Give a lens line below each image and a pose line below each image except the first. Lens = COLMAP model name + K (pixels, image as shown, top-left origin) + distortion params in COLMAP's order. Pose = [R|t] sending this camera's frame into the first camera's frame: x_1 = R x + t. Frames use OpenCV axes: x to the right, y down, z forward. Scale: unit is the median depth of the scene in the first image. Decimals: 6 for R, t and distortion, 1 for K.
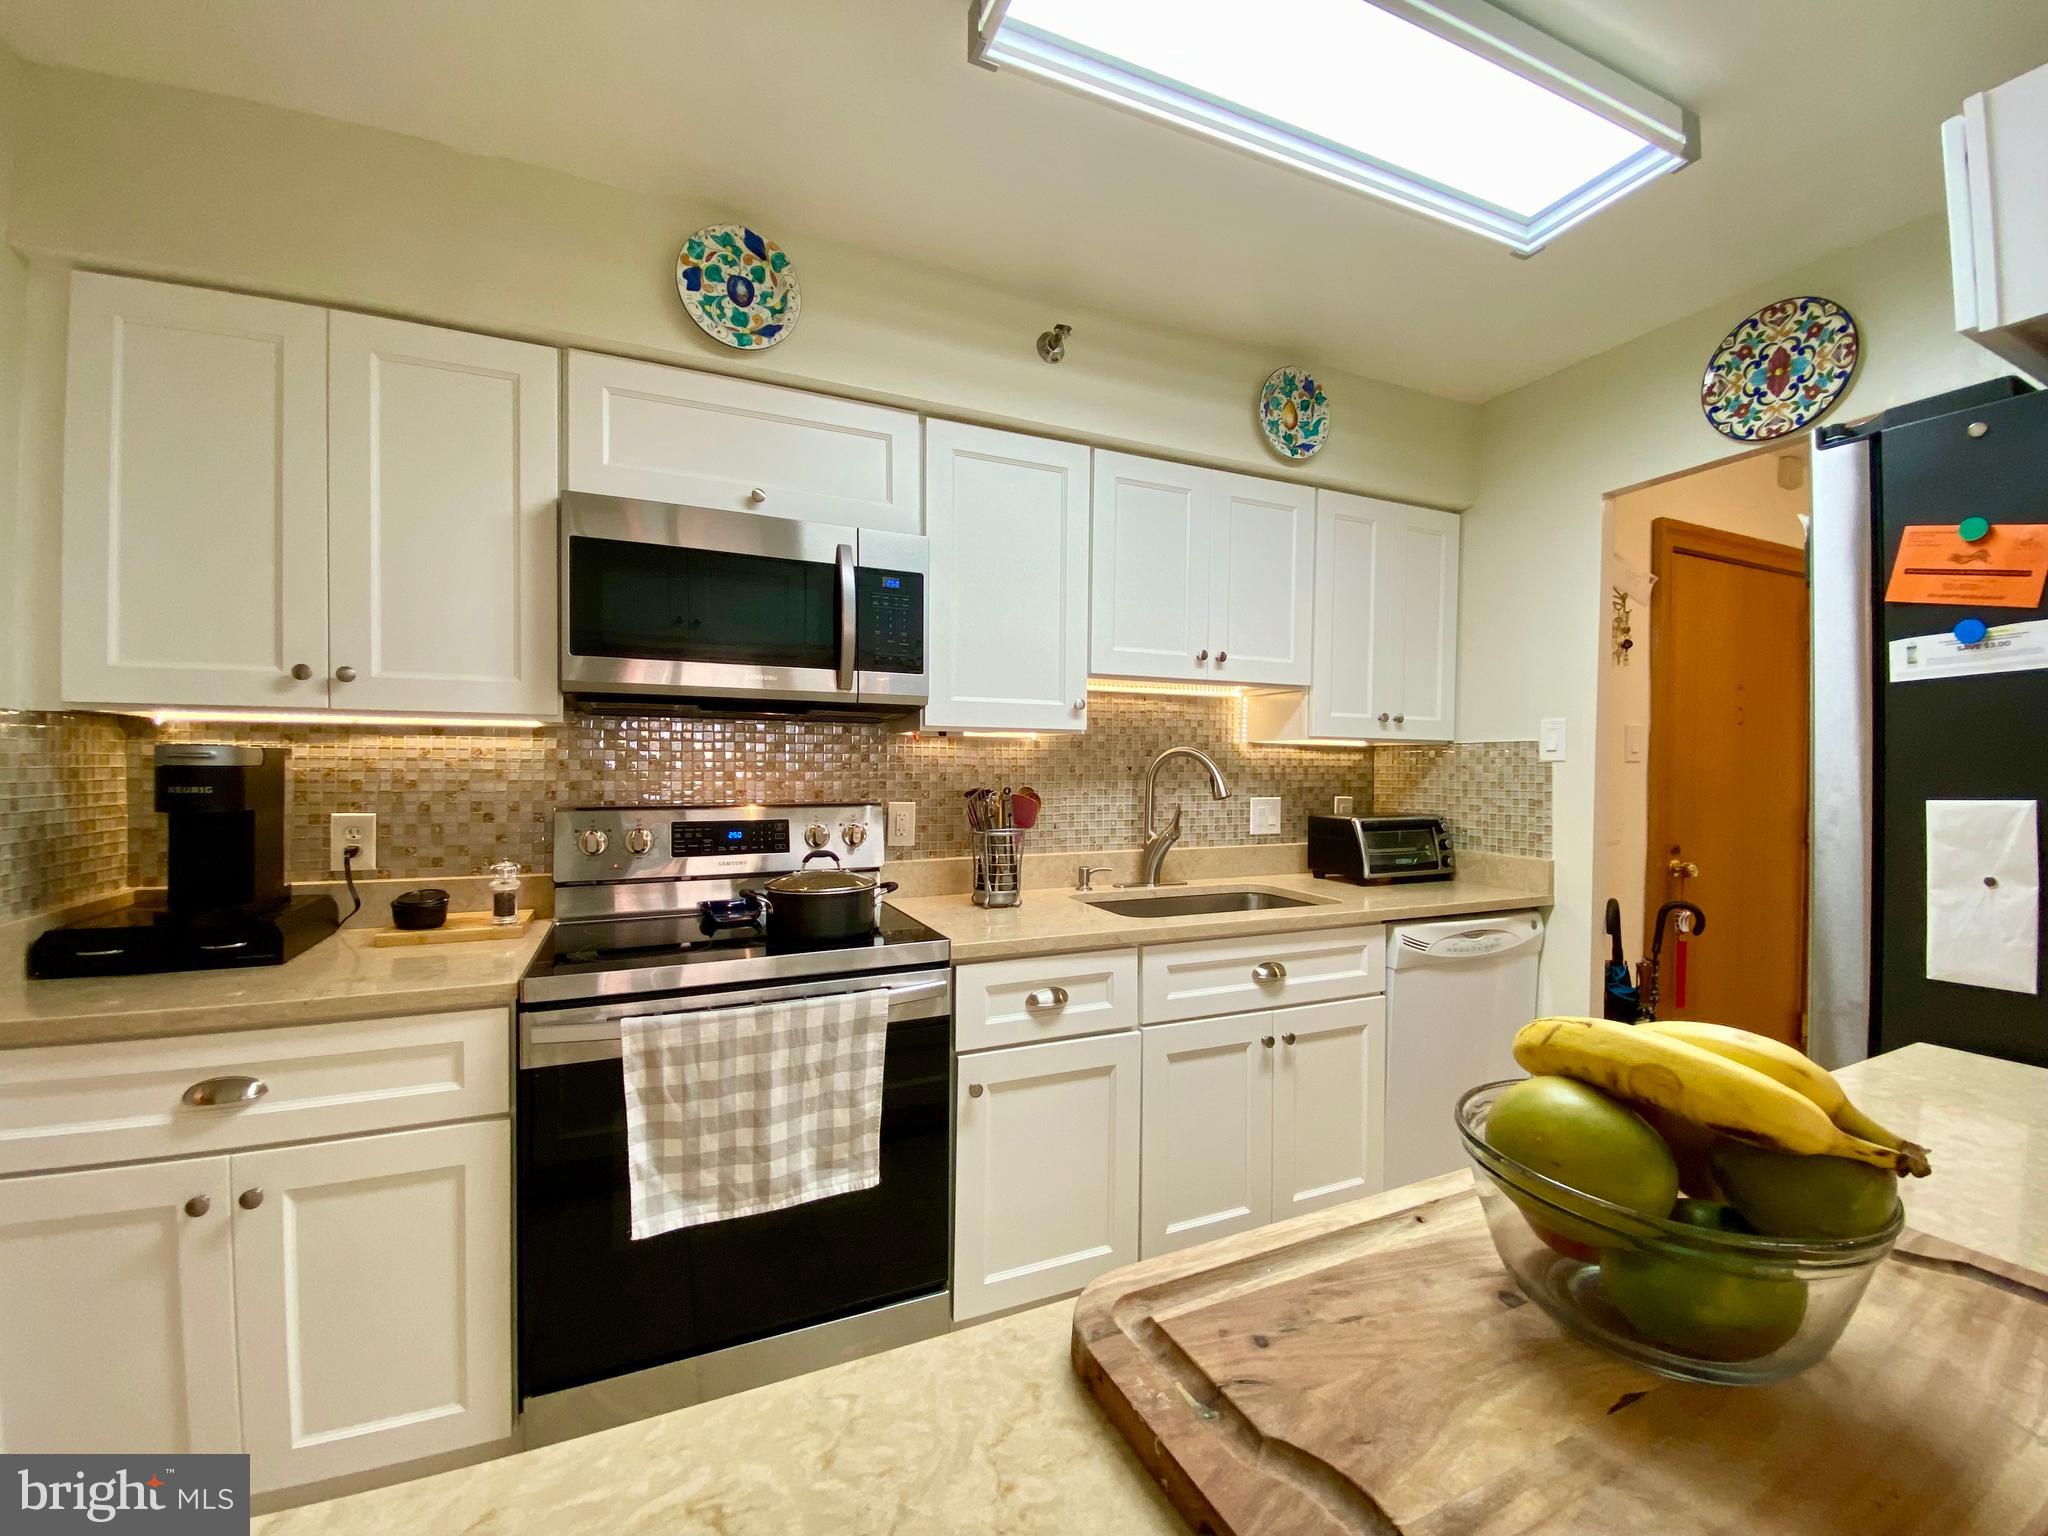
lens RADIAL K [[820.1, 0, 1018.2], [0, 820.1, 775.2], [0, 0, 1]] dist [0.026433, -0.024424]
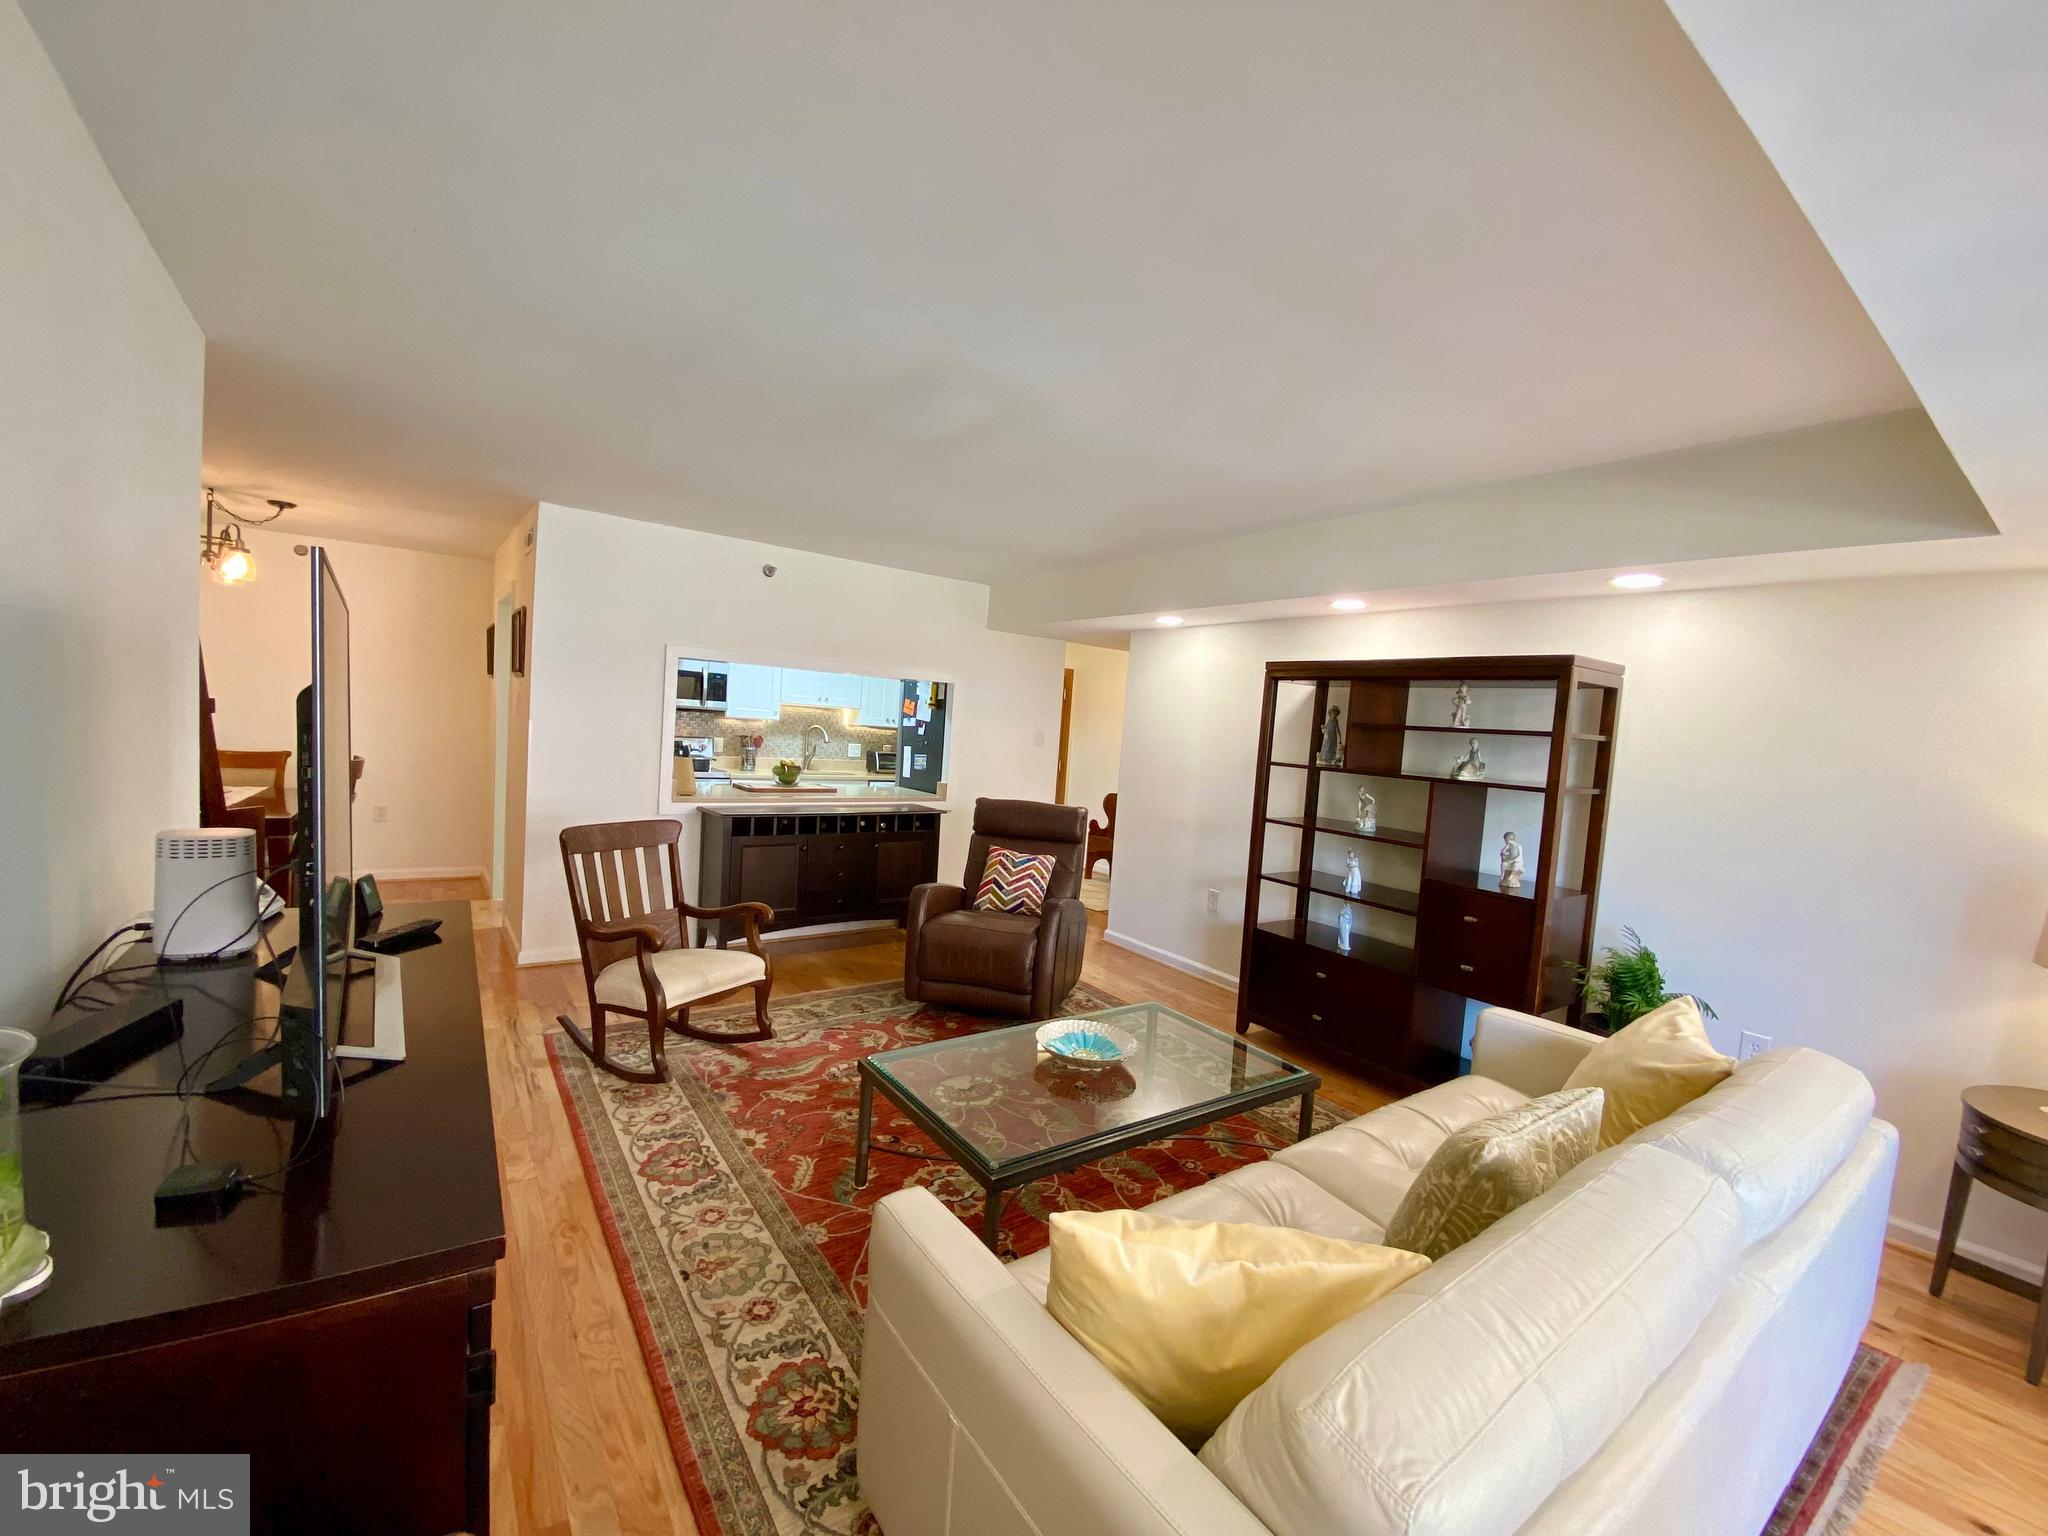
lens RADIAL K [[820.1, 0, 1018.2], [0, 820.1, 775.2], [0, 0, 1]] dist [0.026433, -0.024424]
pose [[0.977629, 0.044769, 0.205518, 0.422087], [-0.056118, 0.997185, 0.049727, -0.058639], [-0.202713, -0.060148, 0.977389, -2.900468]]
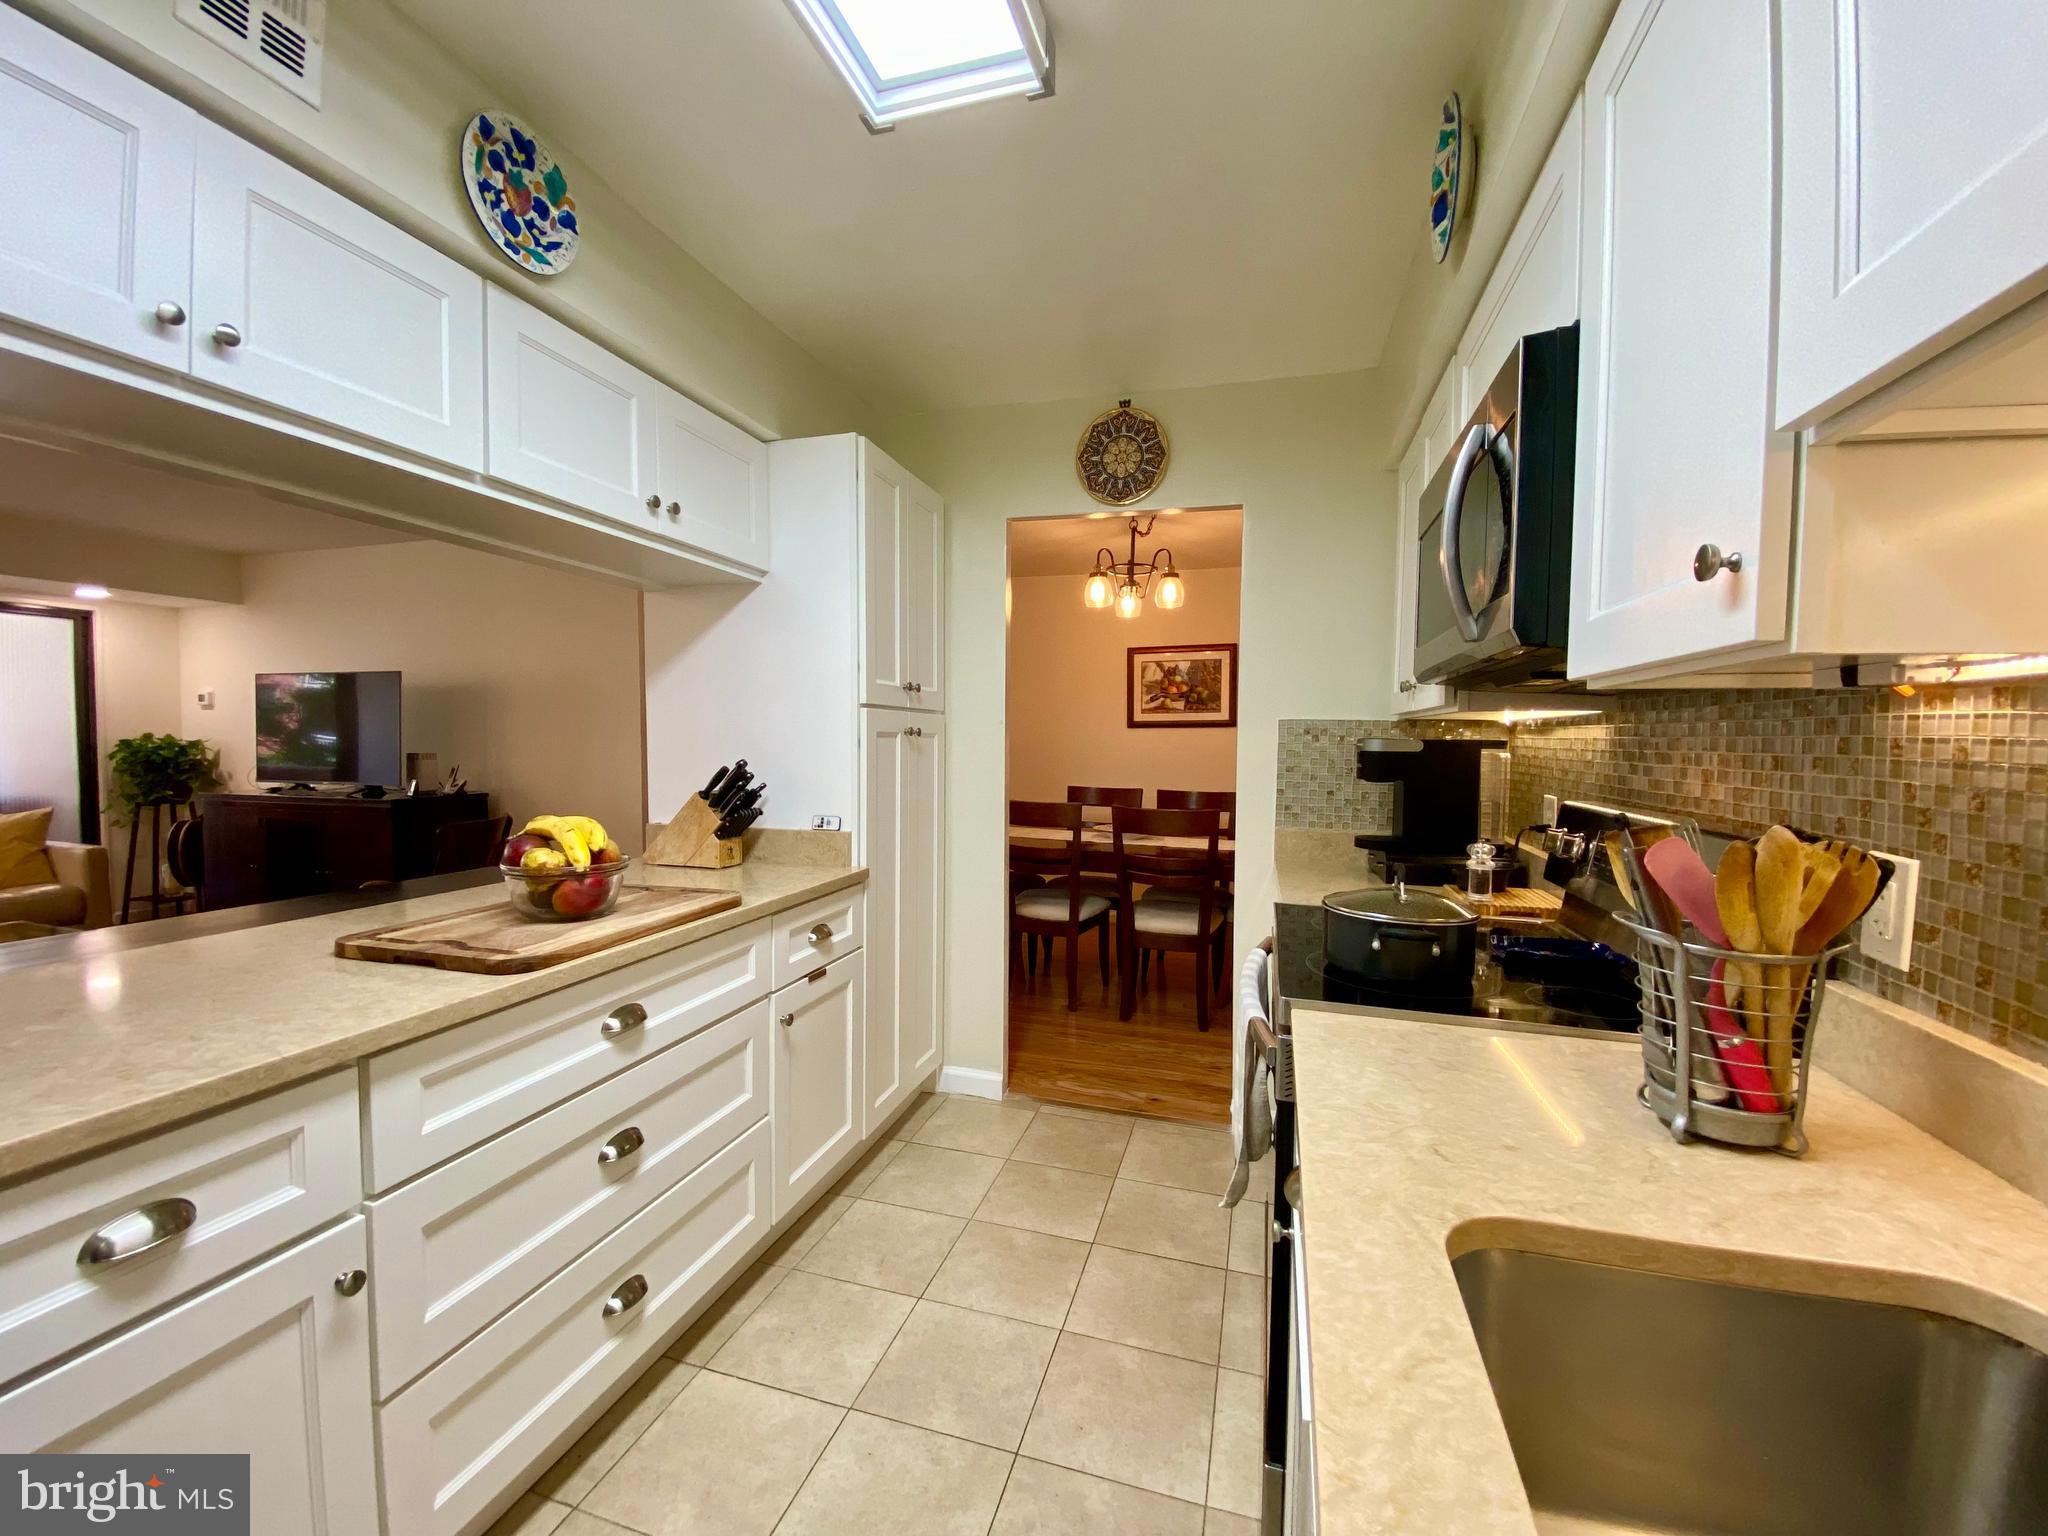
lens RADIAL K [[829.1, 0, 1015.9], [0, 829.1, 776.4], [0, 0, 1]] dist [0.027898, -0.025638]
pose [[-0.652703, 0.019055, -0.757374, 0.555835], [-0.028050, 0.998390, 0.049293, -0.017337], [0.757094, 0.053418, -0.651118, 1.165853]]
